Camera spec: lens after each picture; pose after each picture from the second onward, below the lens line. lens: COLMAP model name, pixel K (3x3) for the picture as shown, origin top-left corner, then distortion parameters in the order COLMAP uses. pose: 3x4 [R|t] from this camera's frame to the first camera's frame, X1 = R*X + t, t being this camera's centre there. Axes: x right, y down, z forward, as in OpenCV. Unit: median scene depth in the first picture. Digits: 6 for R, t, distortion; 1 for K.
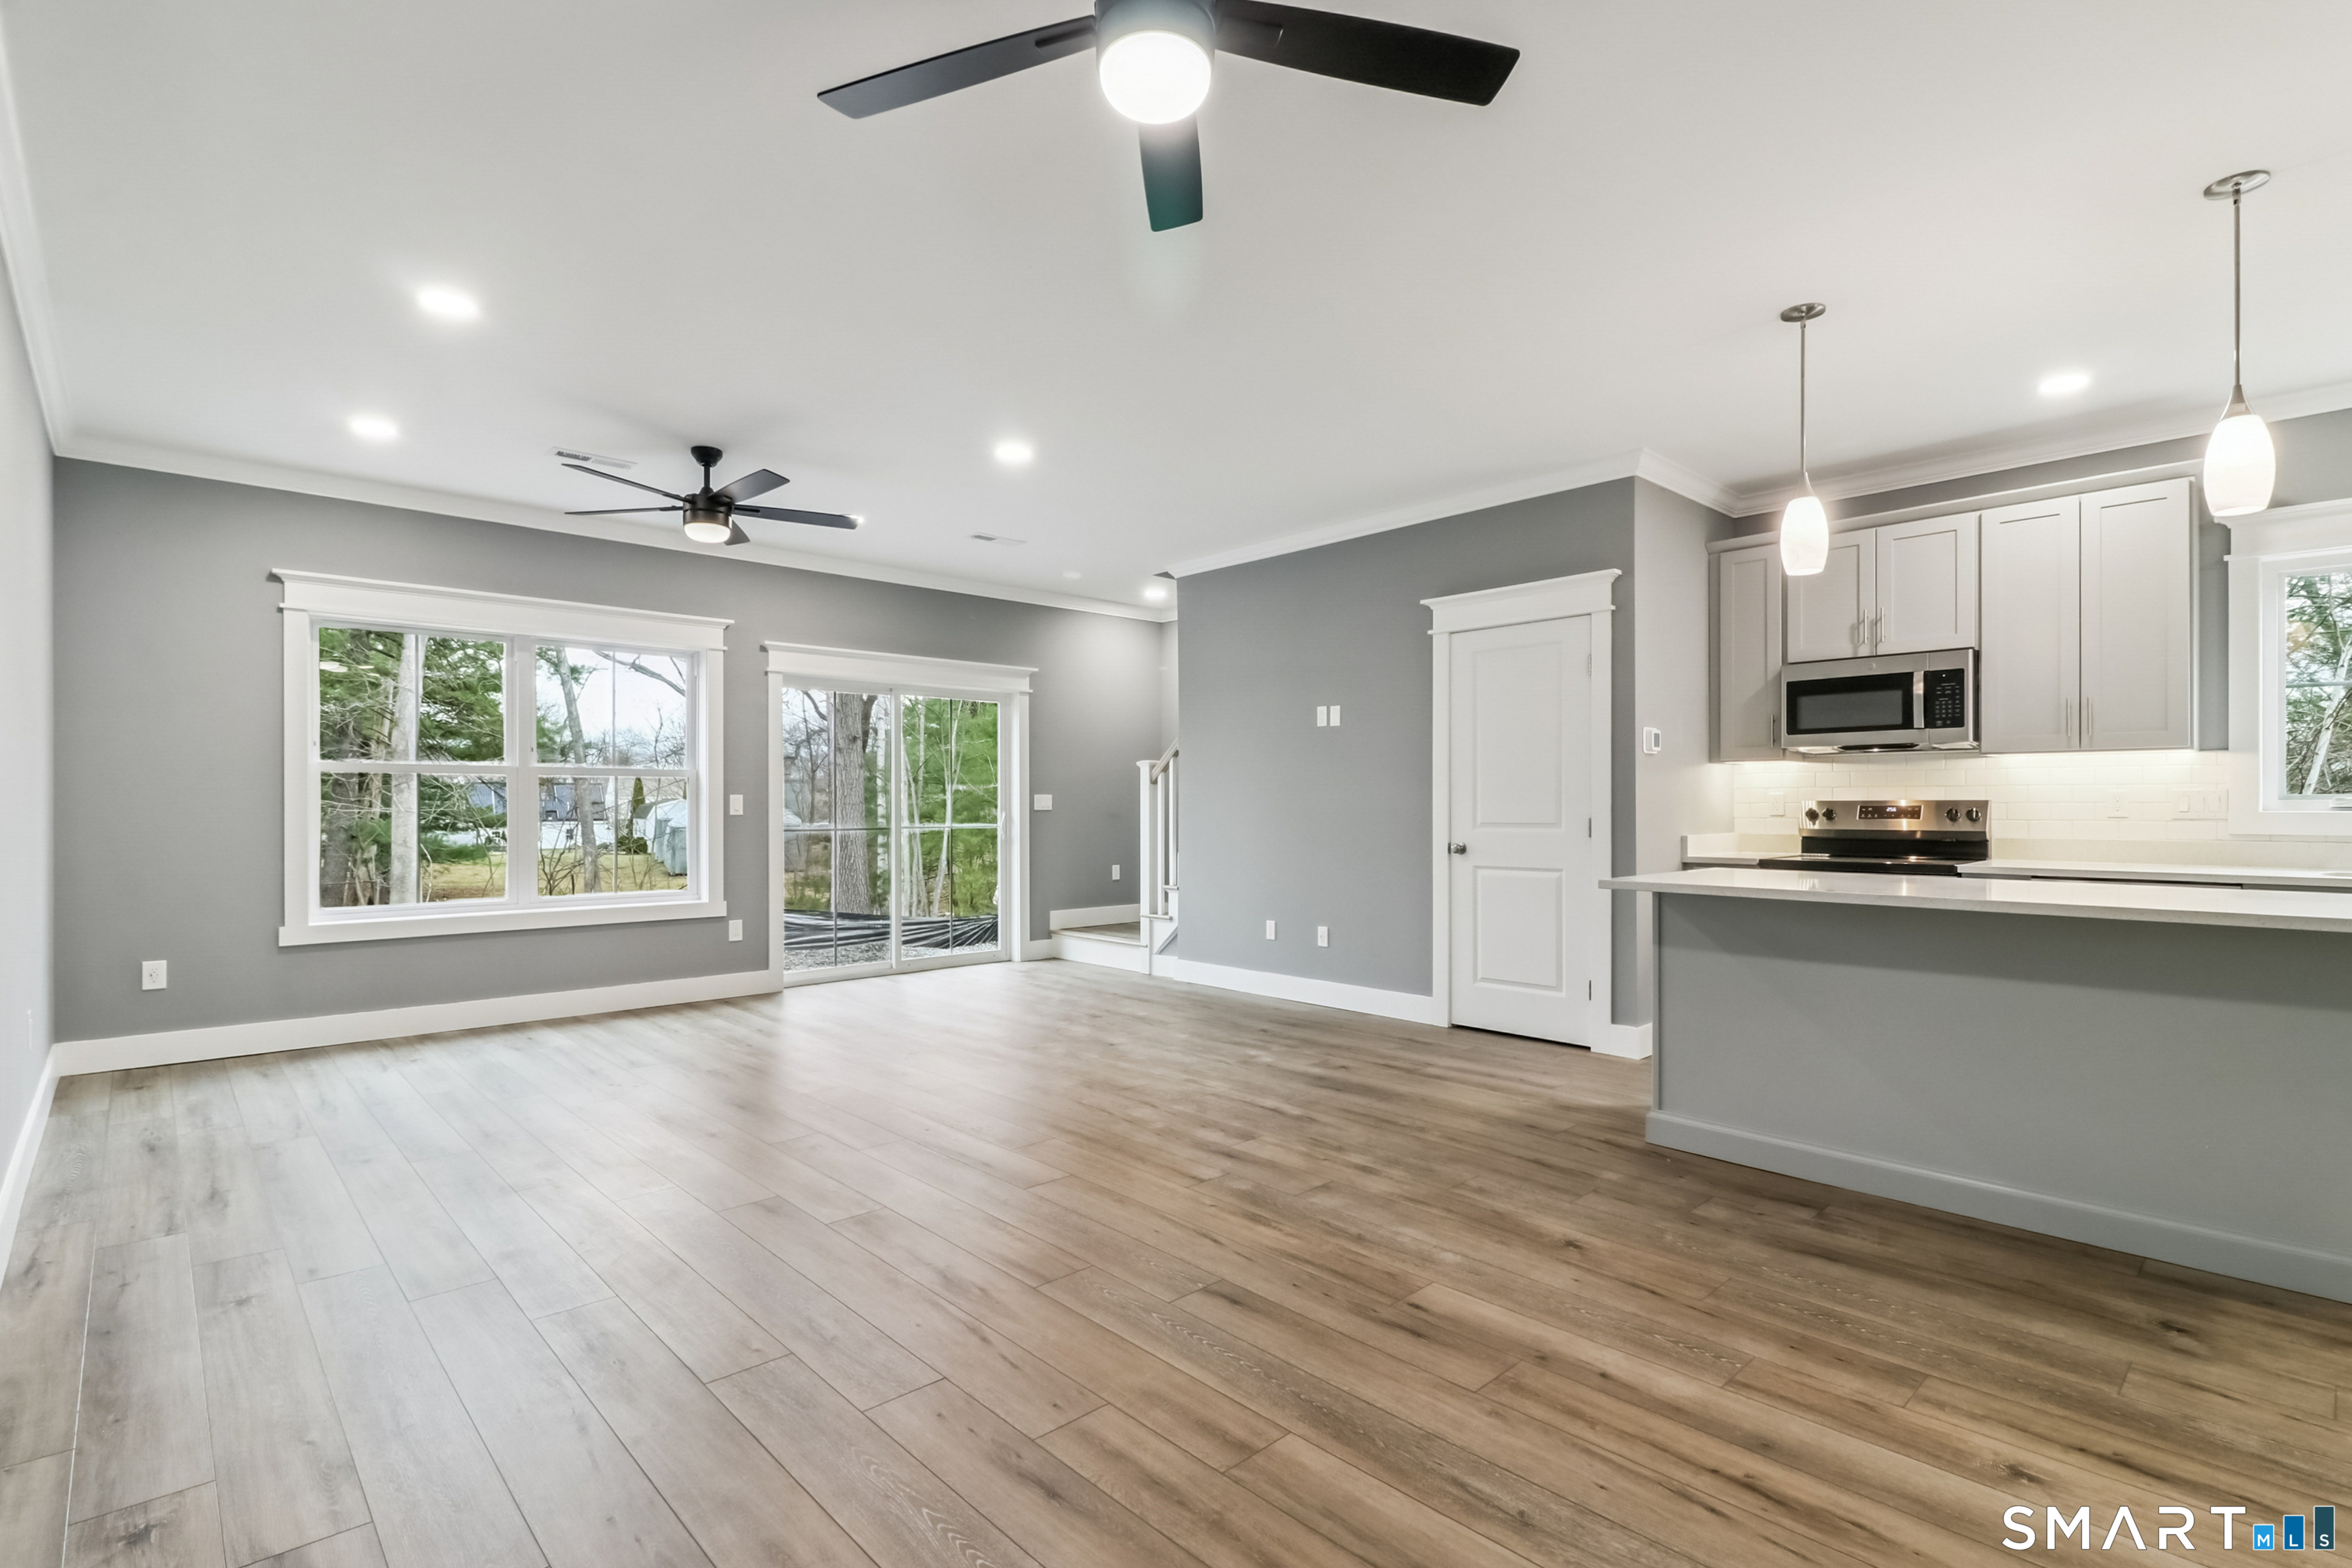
lens RADIAL K [[1092.8, 0, 1169.4], [0, 1092.8, 800.1], [0, 0, 1]] dist [0.033414, -0.016312]
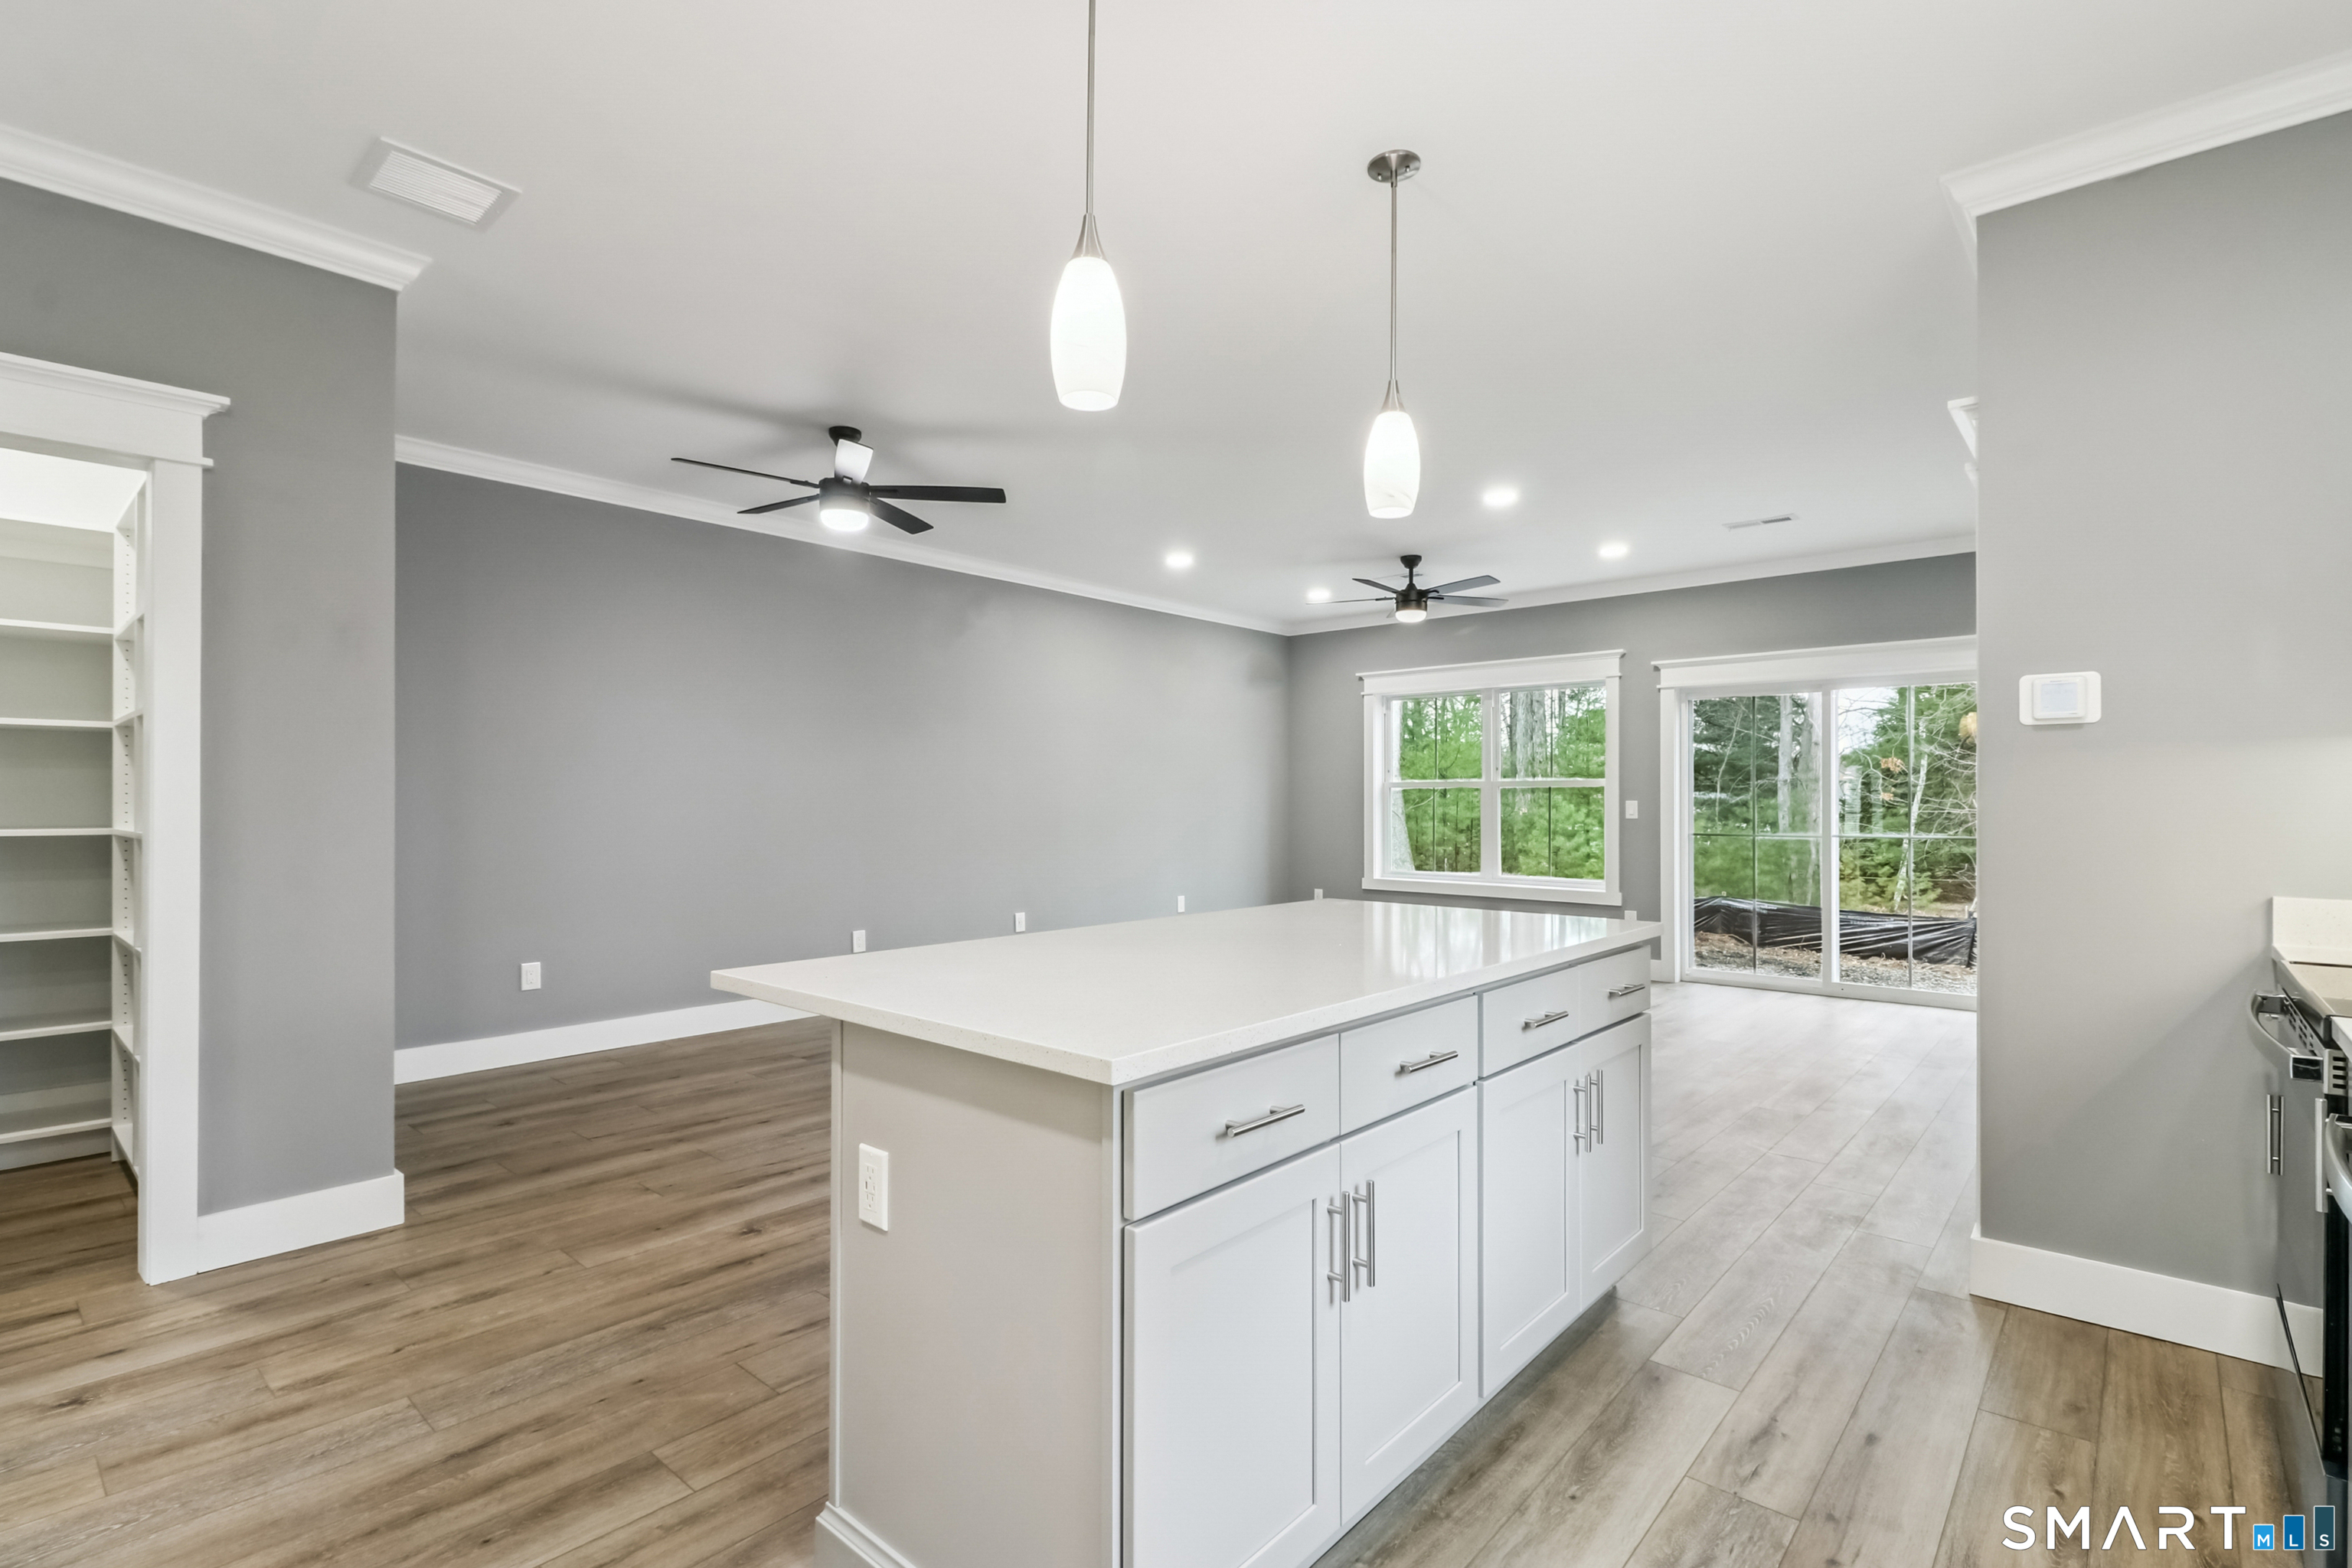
lens RADIAL K [[1092.8, 0, 1169.4], [0, 1092.8, 800.1], [0, 0, 1]] dist [0.033414, -0.016312]
pose [[0.084349, 0.002492, -0.996433, 0.914702], [0.001122, 0.999996, 0.002596, -0.011739], [0.996436, -0.001337, 0.084346, 0.555432]]
